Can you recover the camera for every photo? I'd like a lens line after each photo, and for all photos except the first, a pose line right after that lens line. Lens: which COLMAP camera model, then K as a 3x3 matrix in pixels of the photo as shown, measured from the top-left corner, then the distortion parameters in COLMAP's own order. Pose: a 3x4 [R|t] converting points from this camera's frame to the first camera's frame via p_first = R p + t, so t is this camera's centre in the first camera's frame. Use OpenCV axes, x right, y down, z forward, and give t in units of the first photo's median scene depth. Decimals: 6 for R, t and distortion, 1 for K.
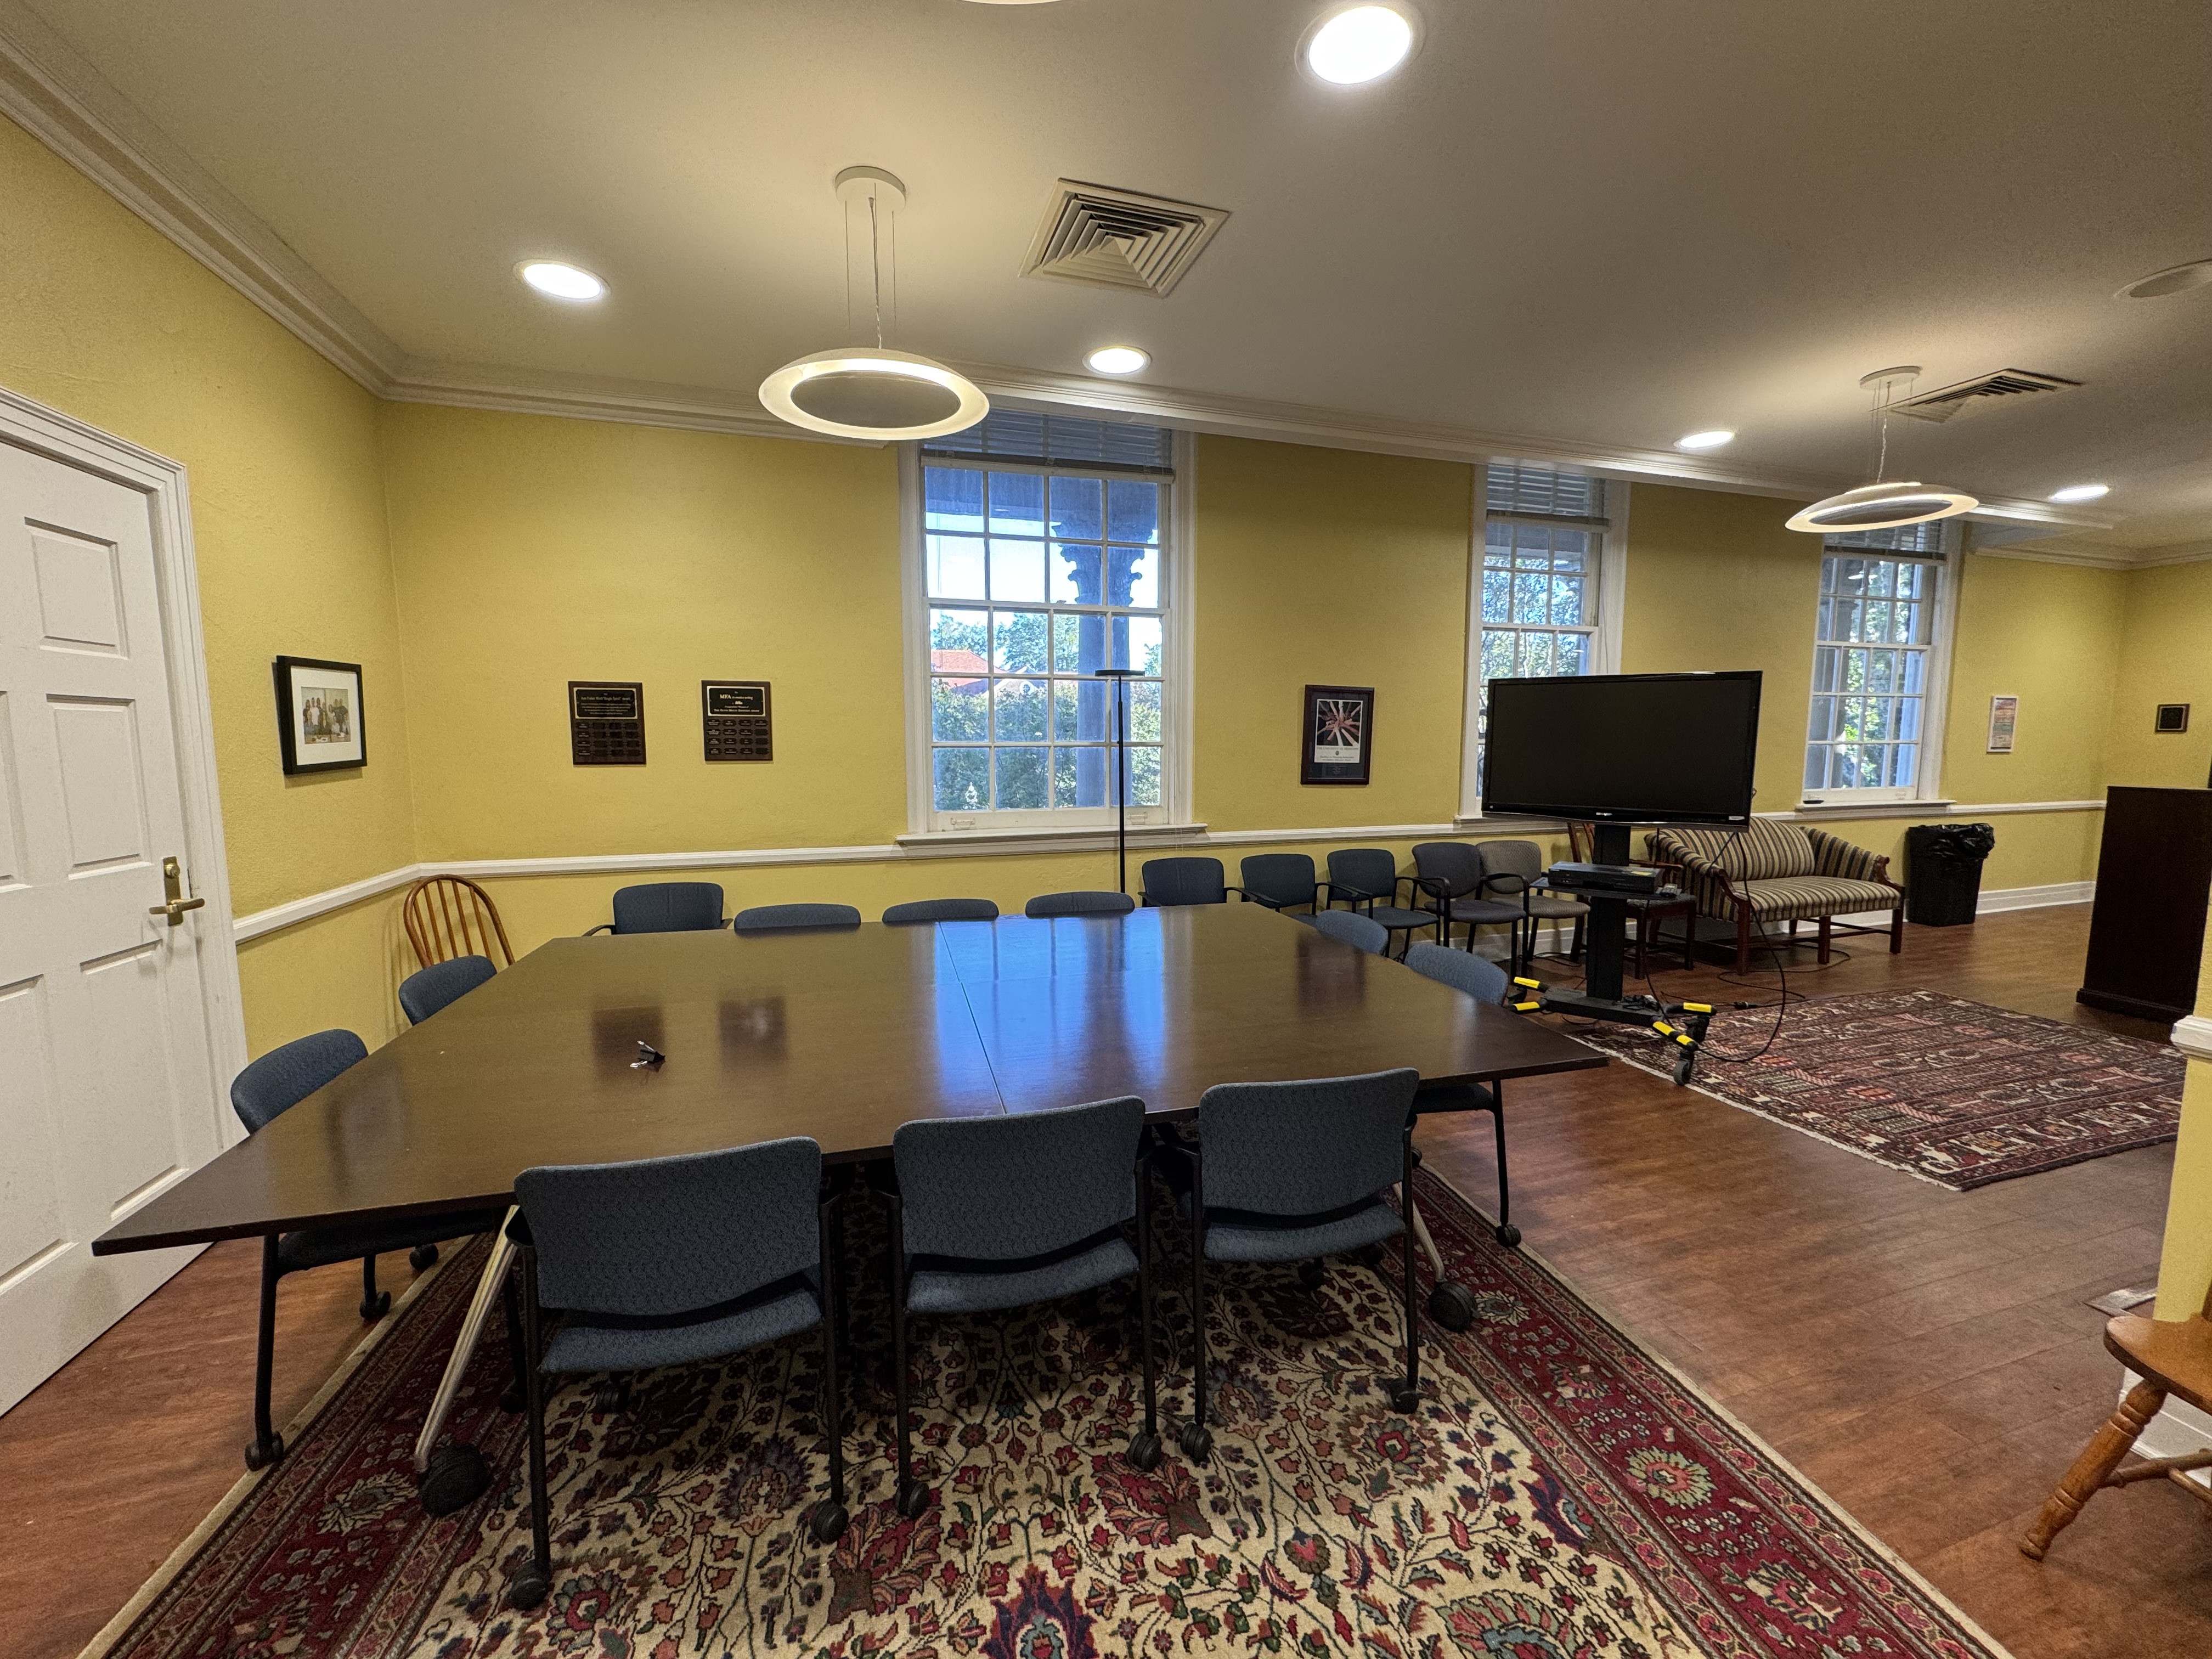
lens RADIAL K [[881.0, 0, 1112.9], [0, 881.0, 837.6], [0, 0, 1]] dist [0.031540, -0.000033]
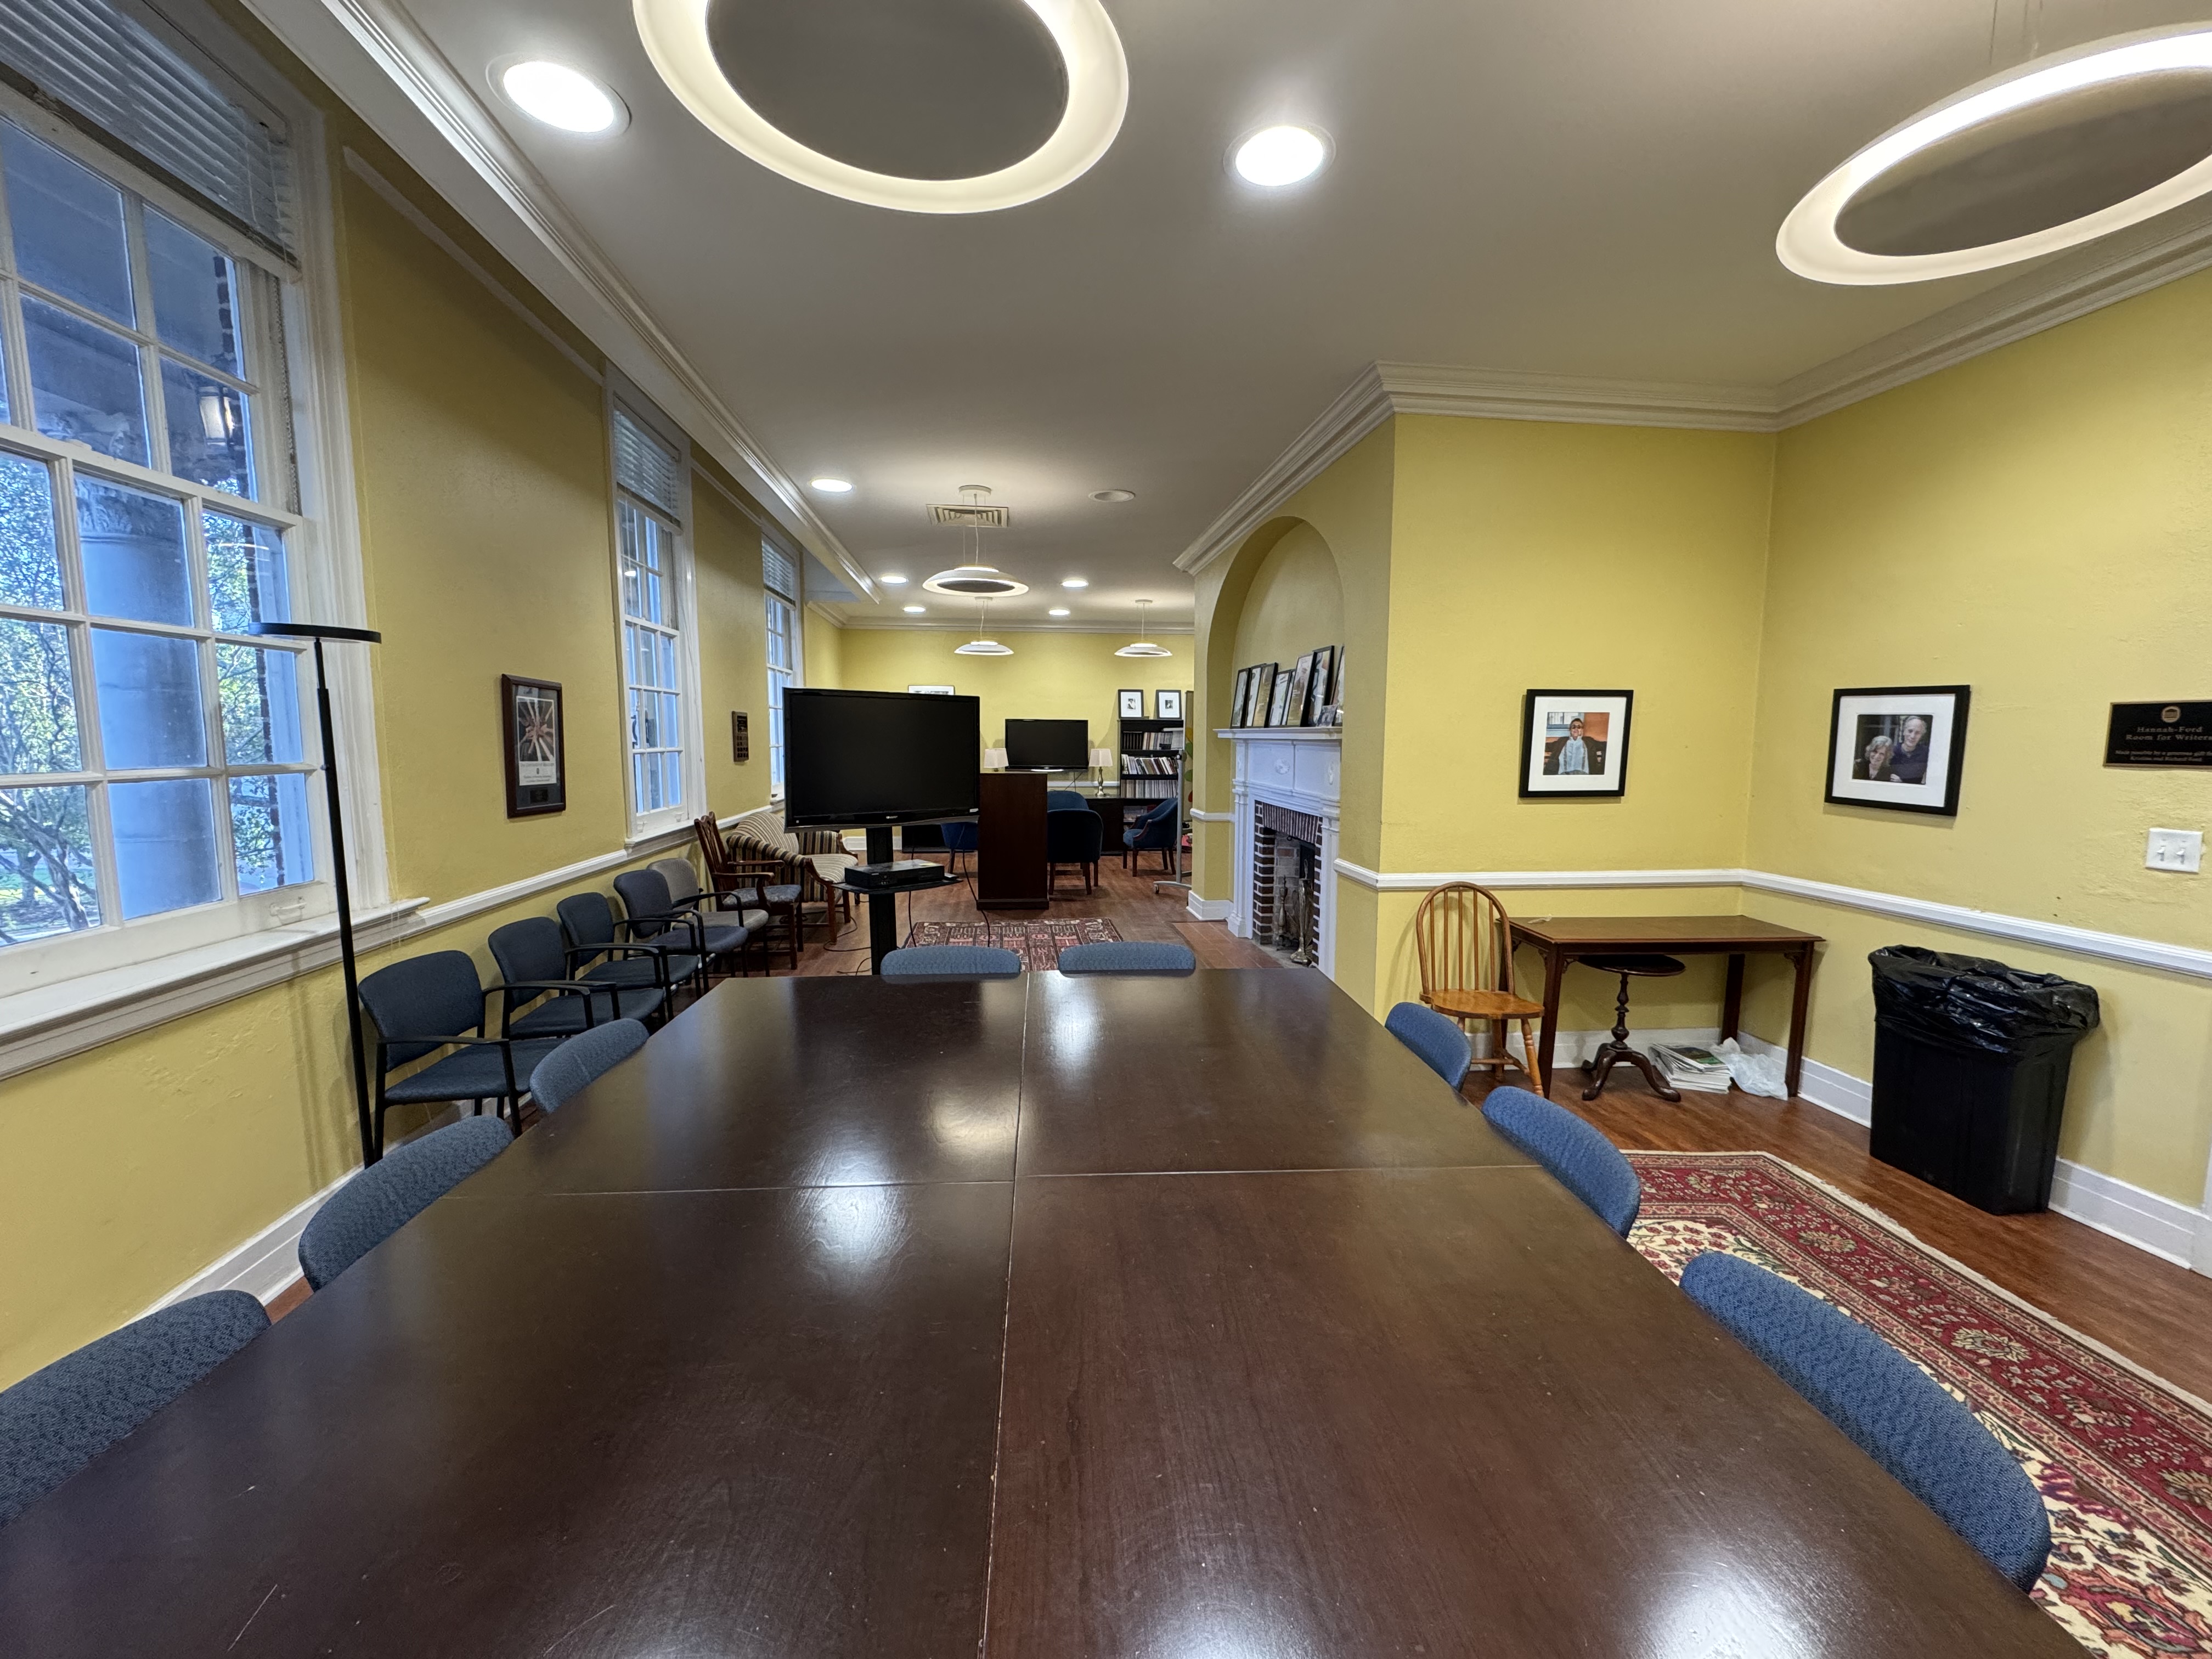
lens RADIAL K [[901.1, 0, 1104.8], [0, 901.1, 838.3], [0, 0, 1]] dist [0.010755, -0.000064]
pose [[0.223425, -0.113318, 0.968112, -0.326491], [0.108545, 0.989934, 0.090821, -0.051615], [-0.968658, 0.084791, 0.233476, 0.341822]]
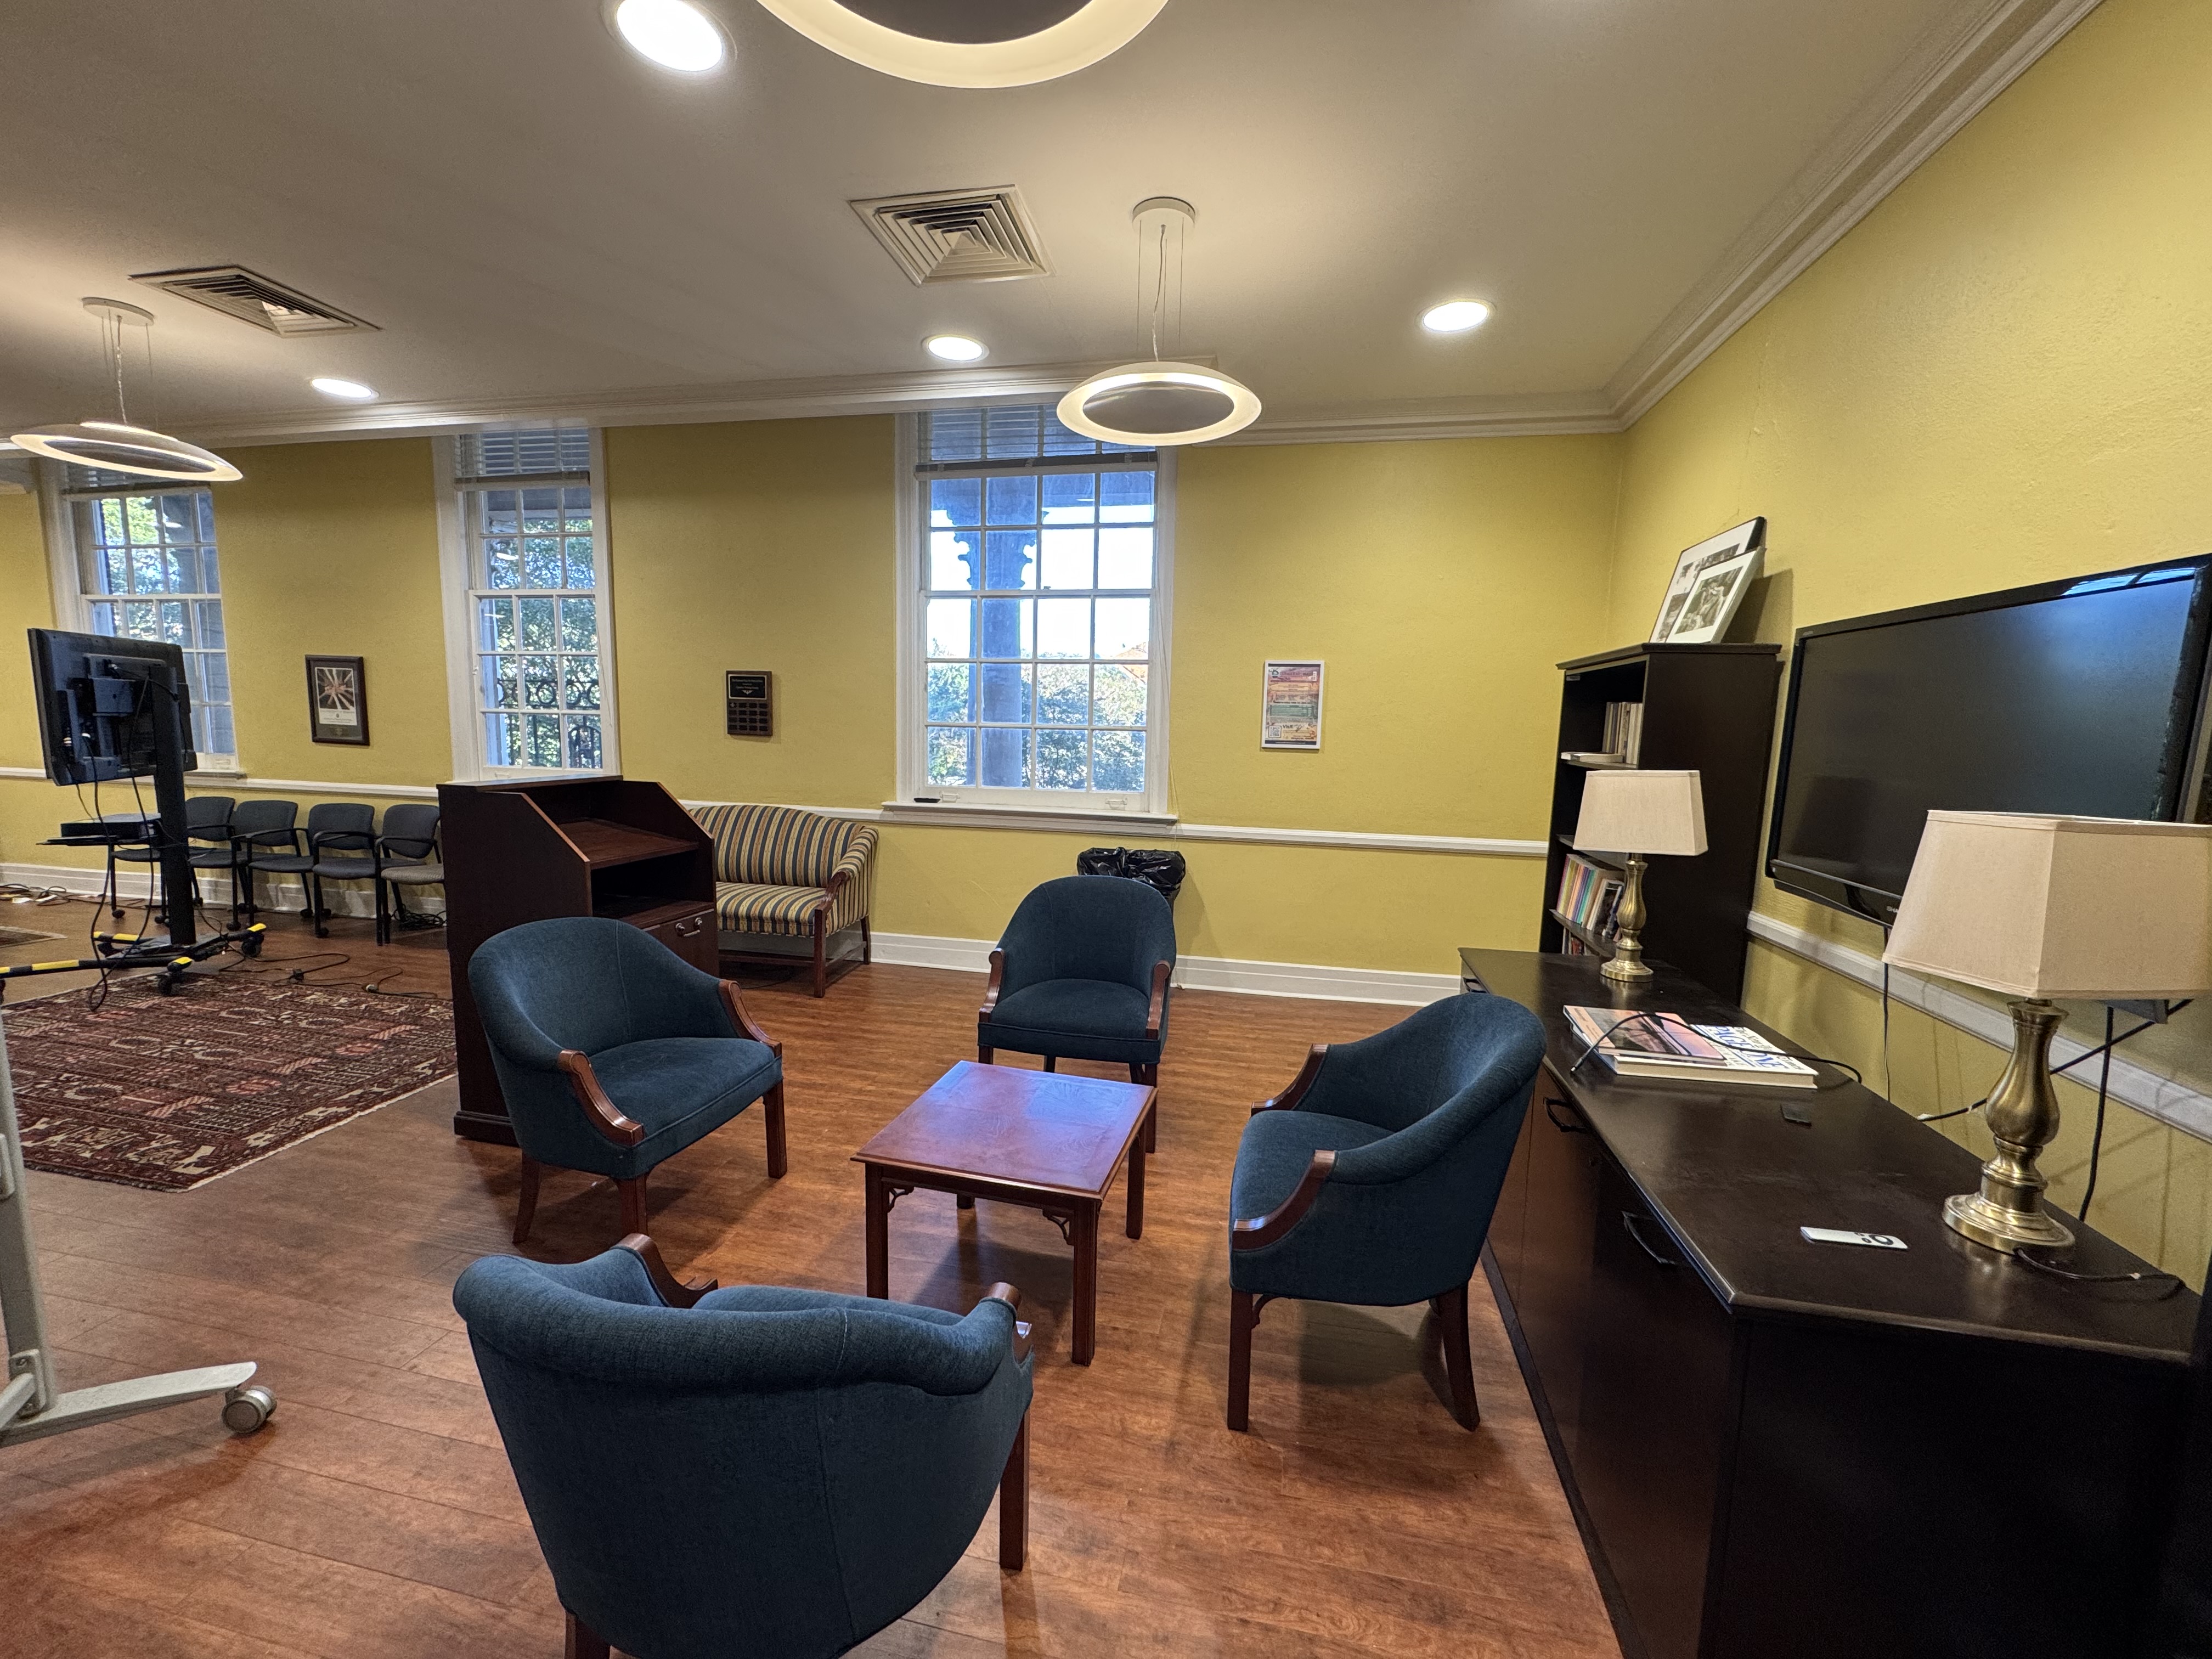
lens RADIAL K [[875.7, 0, 1106.0], [0, 875.7, 829.5], [0, 0, 1]] dist [-0.002861, 0.000048]
pose [[0.854696, 0.081280, -0.512727, 1.481402], [-0.080073, 0.996488, 0.024490, -0.051247], [0.512917, 0.020124, 0.858202, 0.495631]]
